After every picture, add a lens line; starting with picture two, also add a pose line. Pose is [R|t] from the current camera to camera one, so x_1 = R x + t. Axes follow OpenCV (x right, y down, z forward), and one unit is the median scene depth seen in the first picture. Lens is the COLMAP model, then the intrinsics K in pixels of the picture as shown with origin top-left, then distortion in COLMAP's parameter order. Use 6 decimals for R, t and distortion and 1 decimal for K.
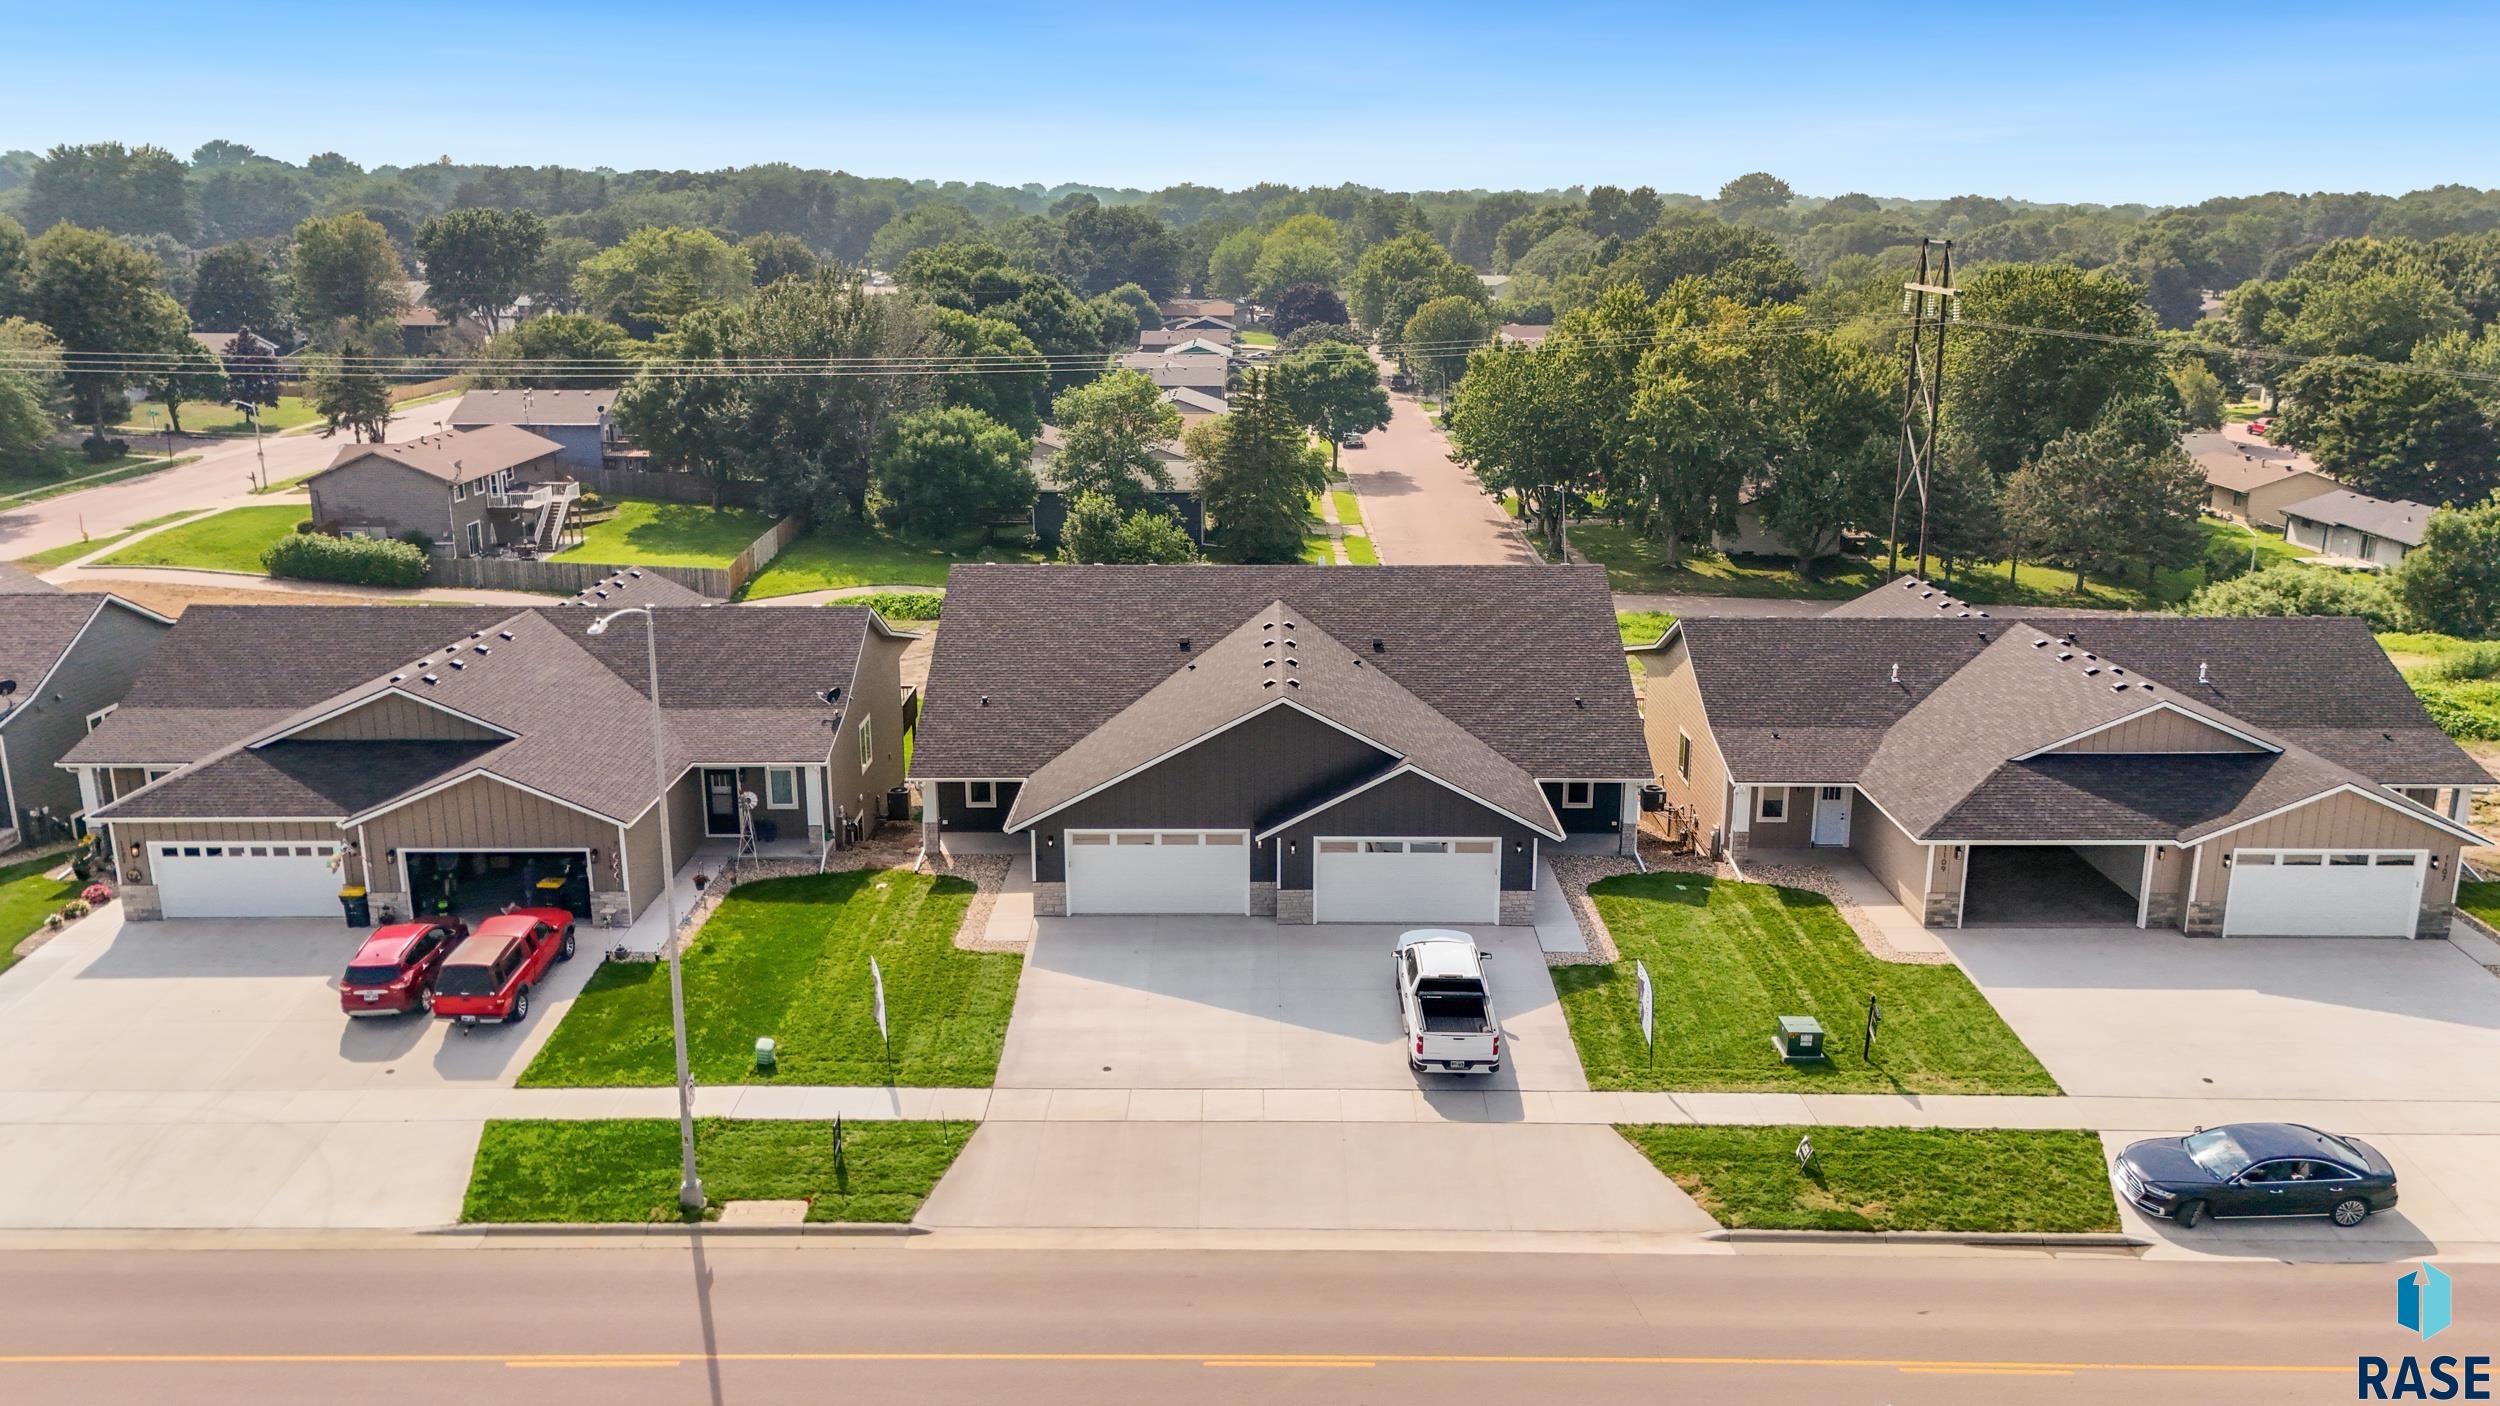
lens RADIAL K [[1797.0, 0, 1250.0], [0, 1797.0, 703.0], [0, 0, 1]] dist [0.075613, -0.084374]
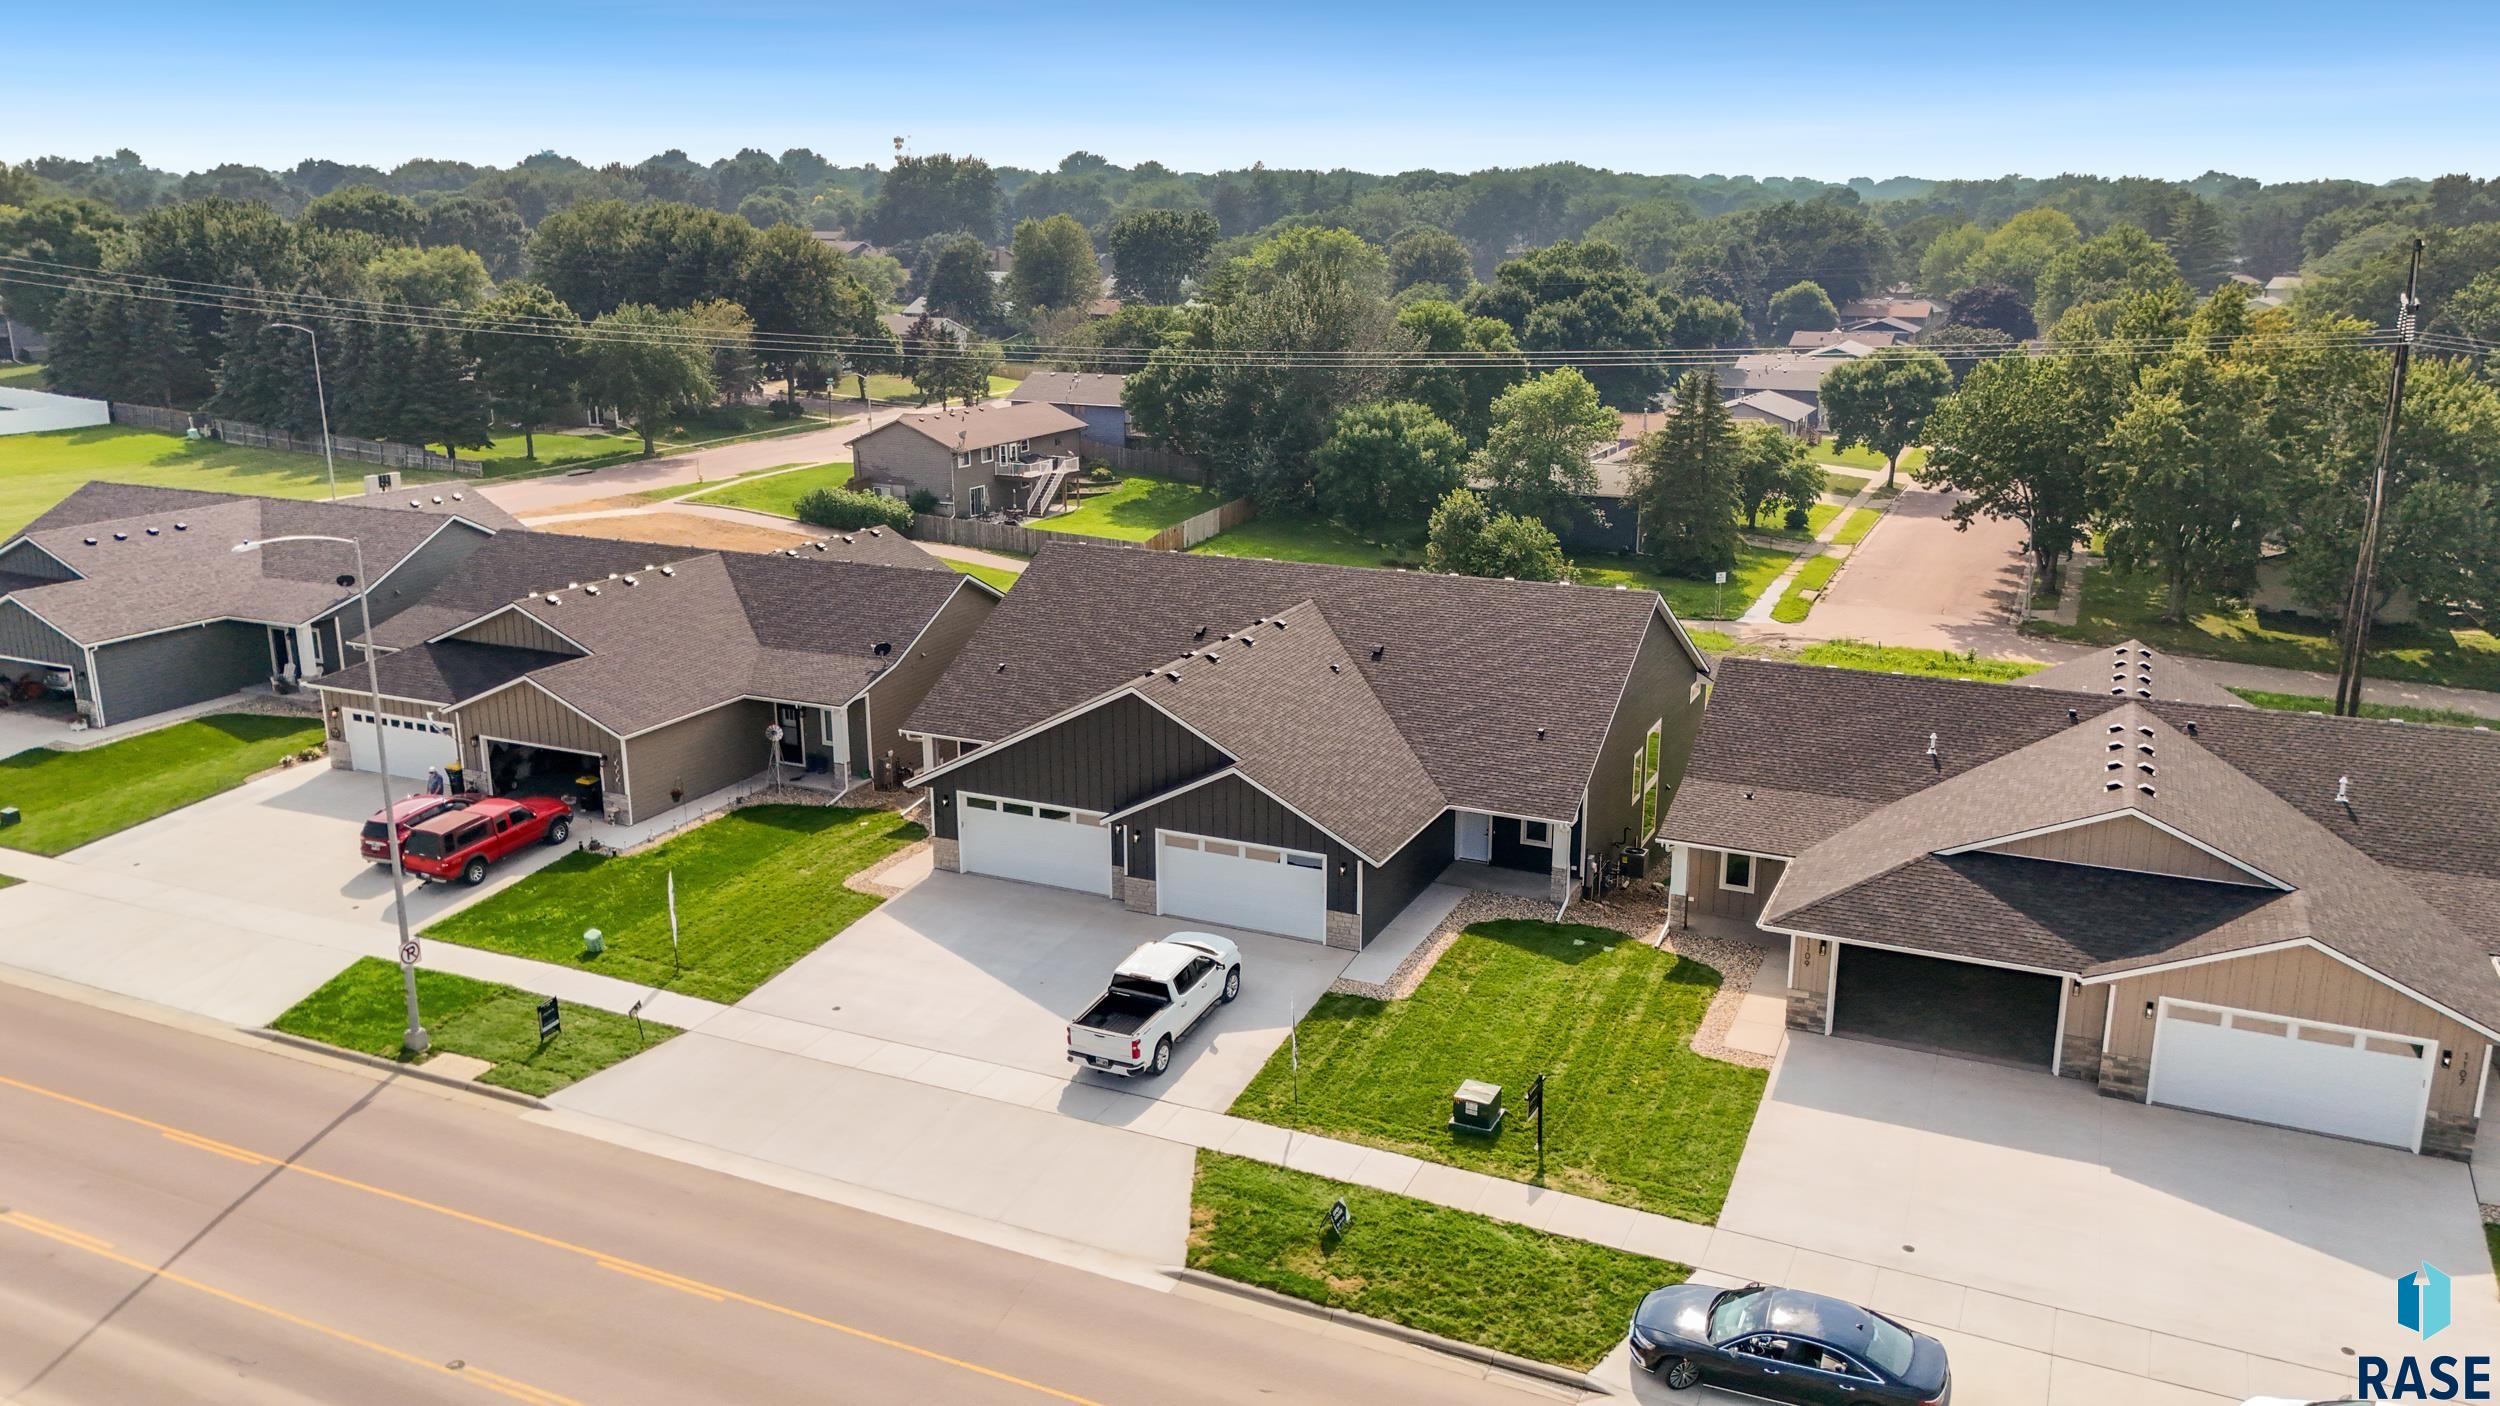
lens RADIAL K [[1797.0, 0, 1250.0], [0, 1797.0, 703.0], [0, 0, 1]] dist [0.075613, -0.084374]
pose [[0.911254, 0.108259, -0.397362, 0.467165], [-0.107801, 0.993893, 0.023566, -0.024454], [0.397487, 0.021362, 0.917359, 0.092606]]
